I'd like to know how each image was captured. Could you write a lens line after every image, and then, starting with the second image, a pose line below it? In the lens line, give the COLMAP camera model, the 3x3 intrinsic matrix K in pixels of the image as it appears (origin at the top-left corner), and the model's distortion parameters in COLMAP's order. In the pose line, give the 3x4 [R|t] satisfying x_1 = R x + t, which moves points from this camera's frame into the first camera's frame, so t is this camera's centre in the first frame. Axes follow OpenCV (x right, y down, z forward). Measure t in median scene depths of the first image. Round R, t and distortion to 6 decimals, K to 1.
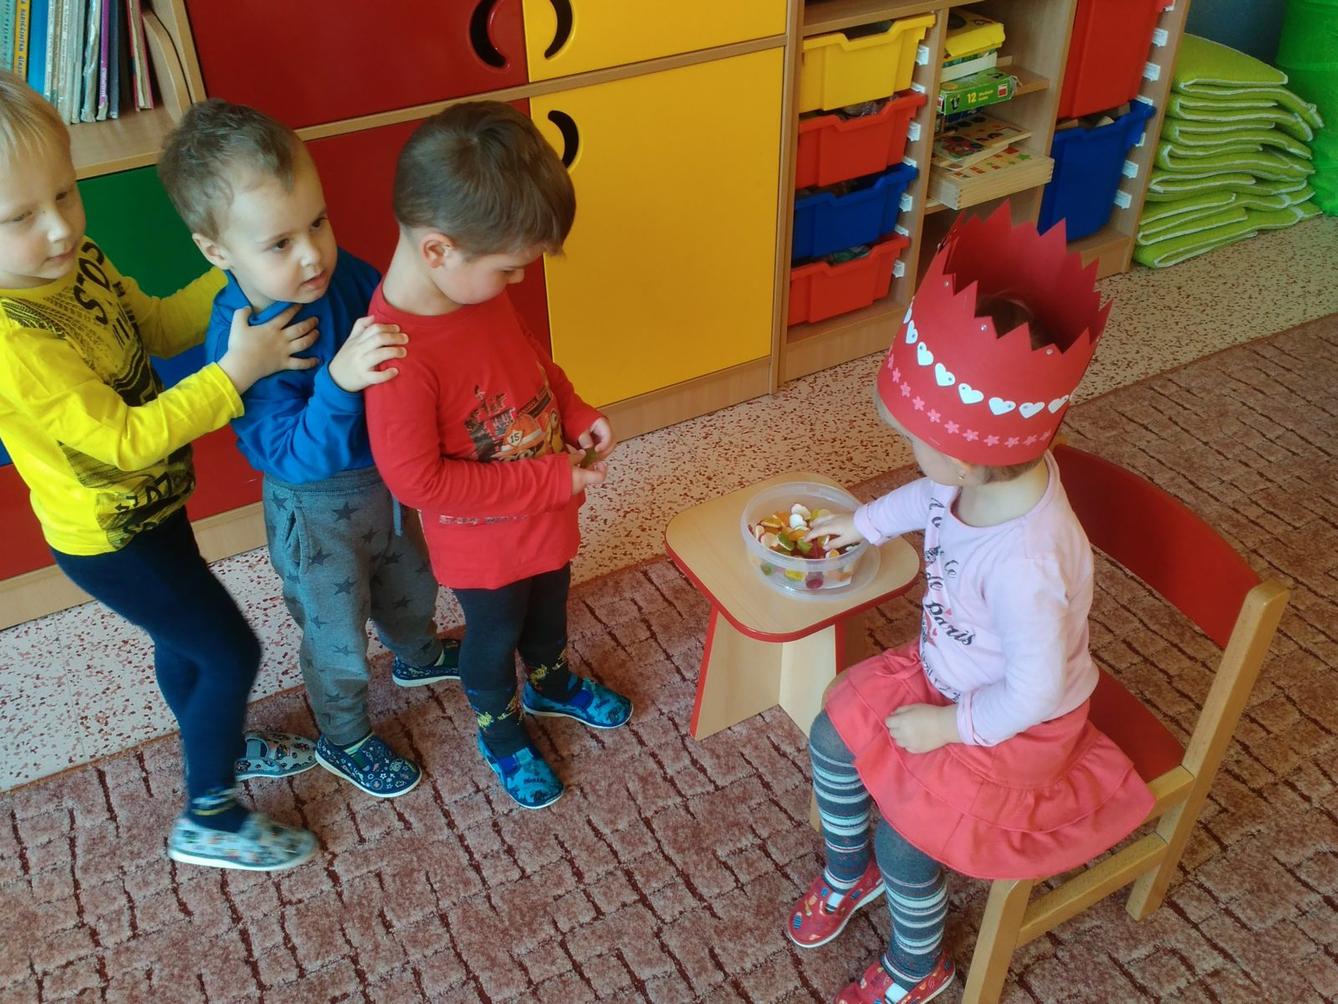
lens RADIAL K [[1208.0, 0, 669.9], [0, 1208.0, 506.3], [0, 0, 1]] dist [0.074303, -0.172936]
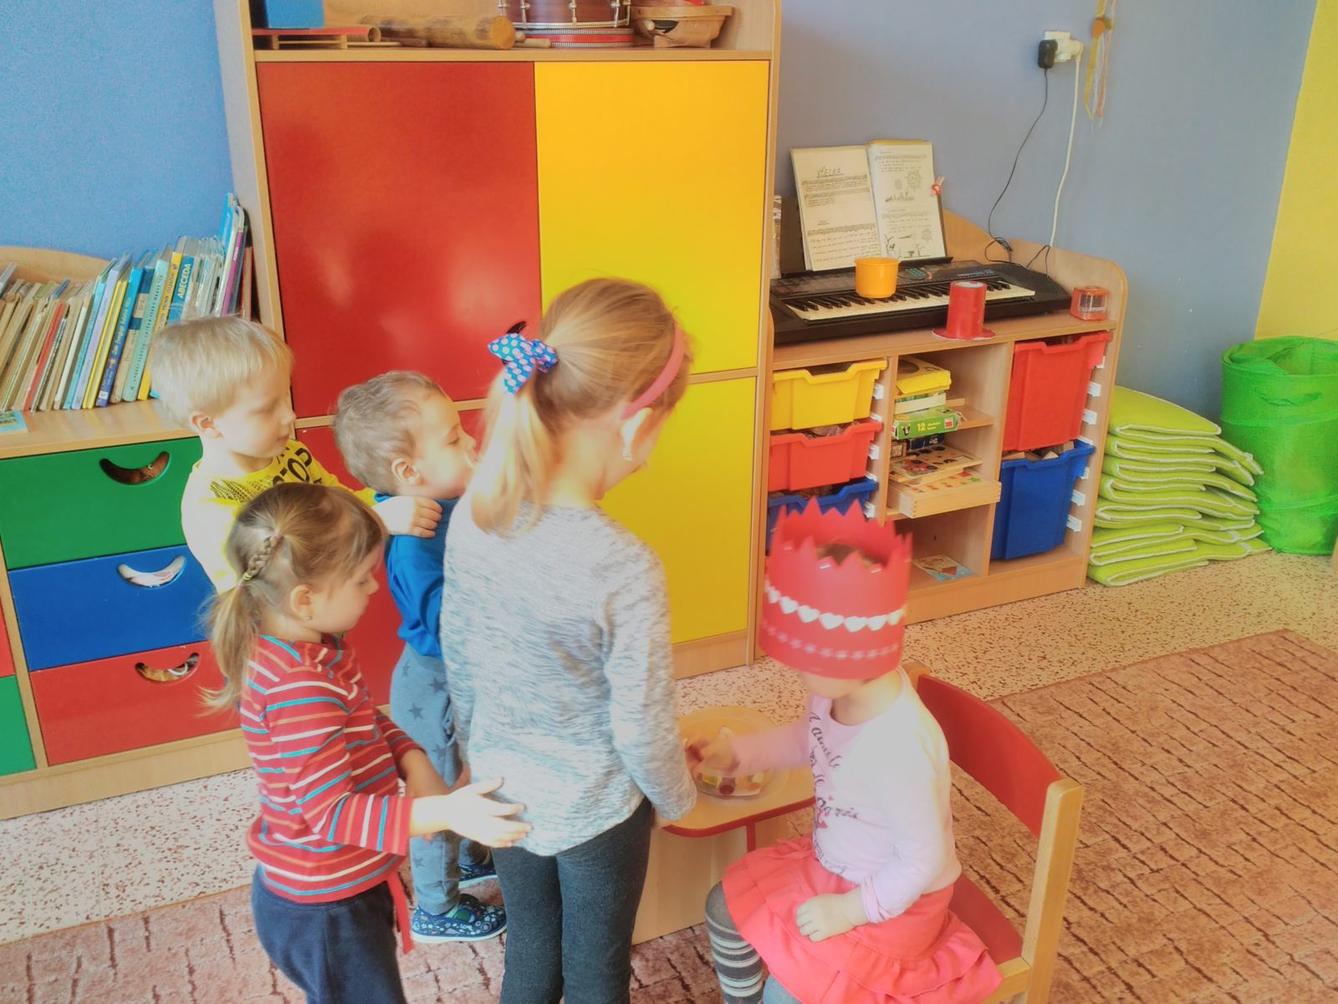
lens RADIAL K [[1208.0, 0, 669.9], [0, 1208.0, 506.3], [0, 0, 1]] dist [0.074303, -0.172936]
pose [[0.996269, 0.052541, -0.068468, 0.086995], [-0.069407, 0.959279, -0.273799, 0.084433], [0.051295, 0.277530, 0.959347, -0.138615]]
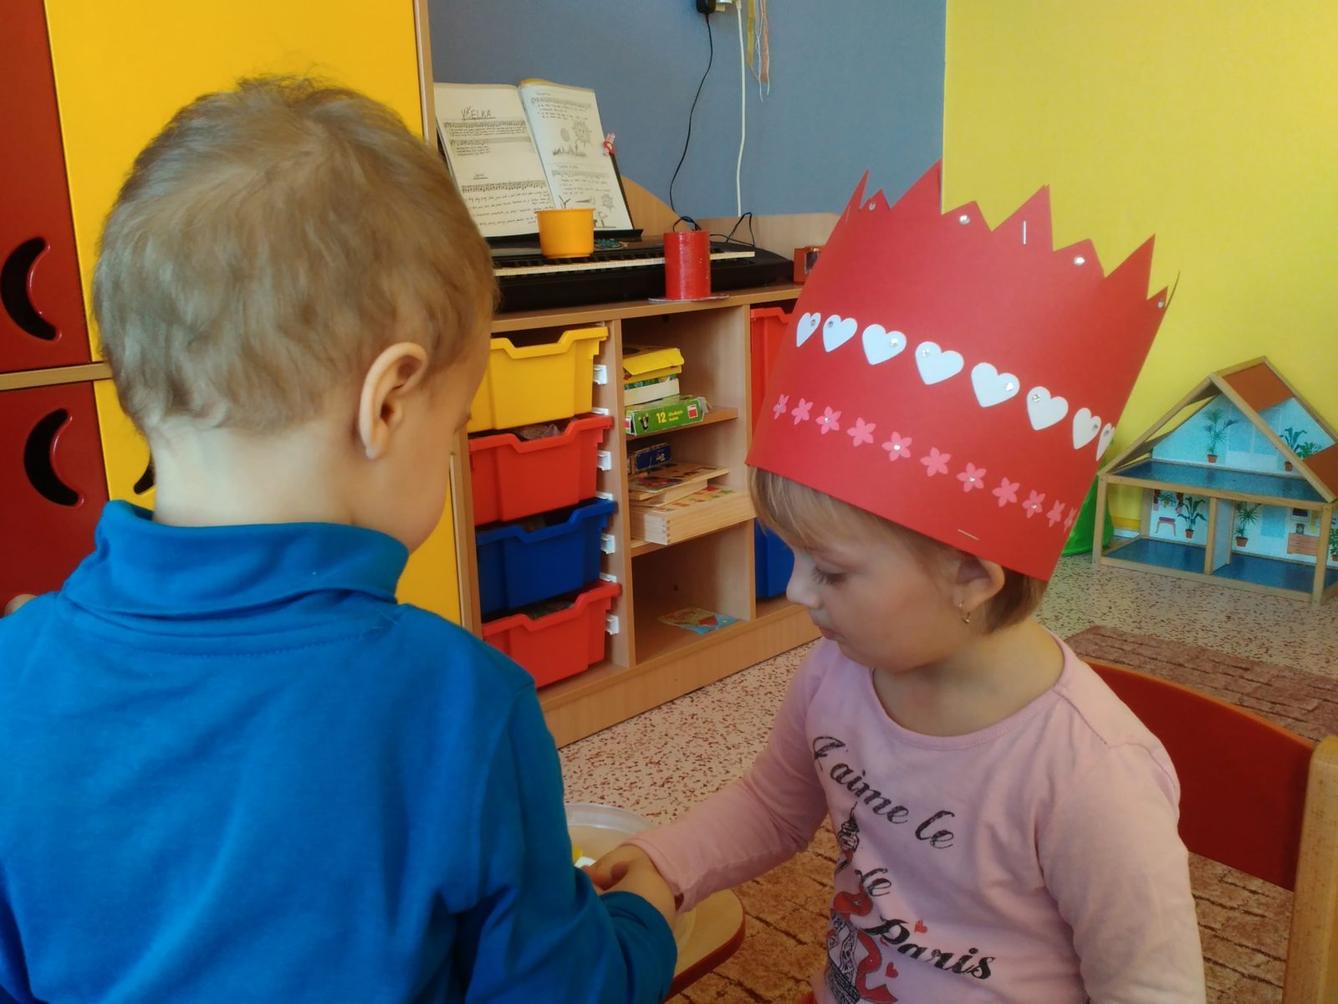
lens RADIAL K [[1208.2, 0, 673.9], [0, 1208.2, 503.0], [0, 0, 1]] dist [0.101089, -0.162469]
pose [[0.958948, -0.080720, 0.271851, 0.011219], [0.188367, 0.897905, -0.397849, 0.074238], [-0.211982, 0.432724, 0.876250, 0.250863]]
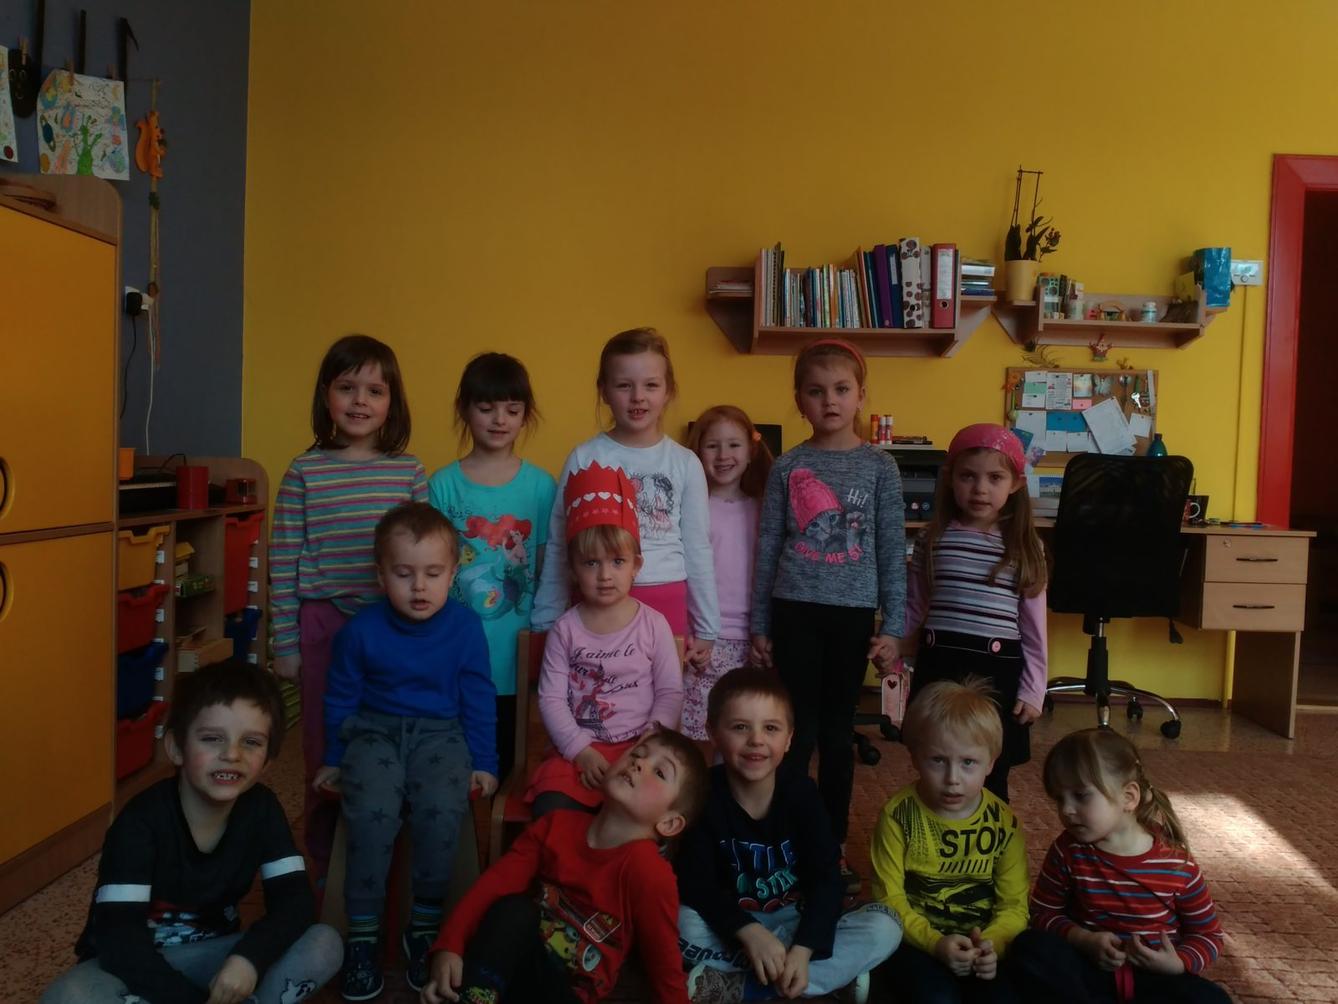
lens RADIAL K [[1208.0, 0, 669.9], [0, 1208.0, 506.3], [0, 0, 1]] dist [0.074303, -0.172936]
pose [[0.506771, -0.007149, 0.862051, -0.643436], [0.503343, 0.814273, -0.289146, 0.245188], [-0.699877, 0.580439, 0.416248, 0.024528]]
